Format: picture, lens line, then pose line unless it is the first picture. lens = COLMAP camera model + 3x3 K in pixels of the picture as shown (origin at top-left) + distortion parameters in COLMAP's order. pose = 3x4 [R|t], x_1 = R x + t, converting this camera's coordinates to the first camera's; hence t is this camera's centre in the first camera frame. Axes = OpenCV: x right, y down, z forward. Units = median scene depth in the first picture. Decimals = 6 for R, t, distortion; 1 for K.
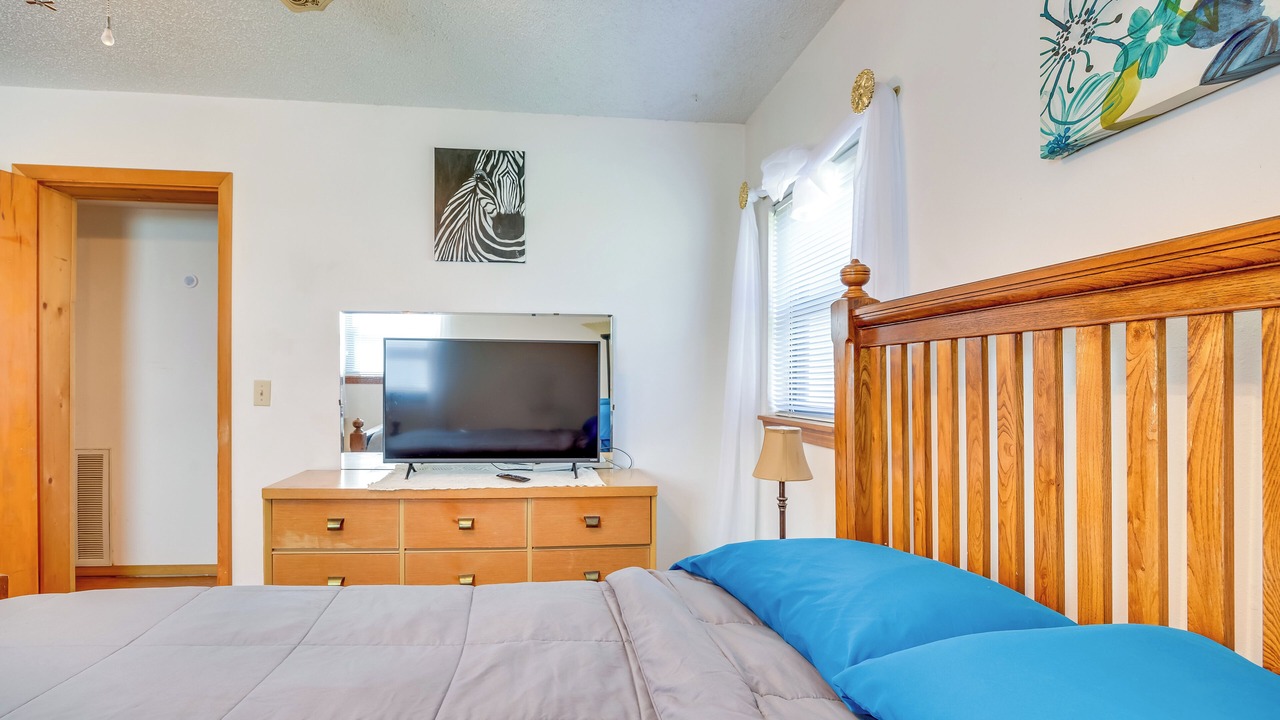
lens RADIAL K [[626.7, 0, 635.6], [0, 626.7, 381.6], [0, 0, 1]] dist [-0.004327, -0.000767]
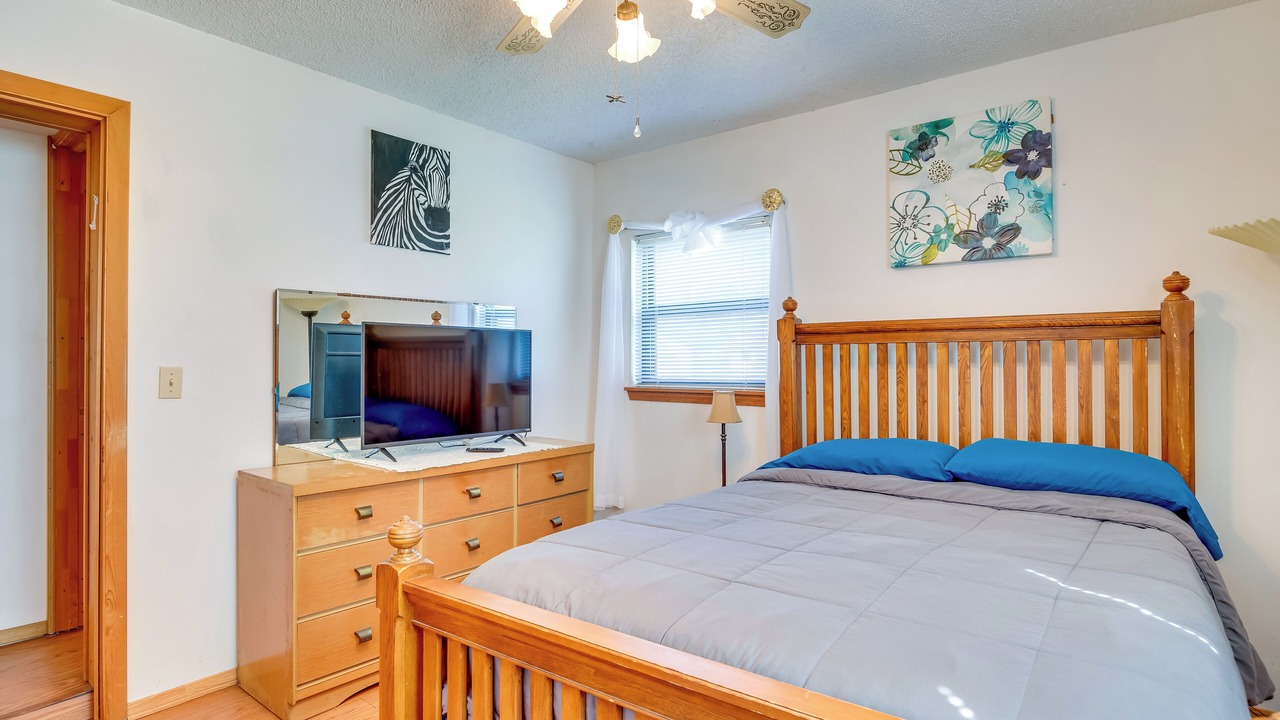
lens RADIAL K [[656.2, 0, 639.9], [0, 656.2, 355.3], [0, 0, 1]] dist [-0.000228, -0.000090]
pose [[0.703044, -0.001947, 0.711143, -0.759737], [0.006900, 0.999968, -0.004084, -0.009625], [-0.711113, 0.007777, 0.703035, -0.028165]]
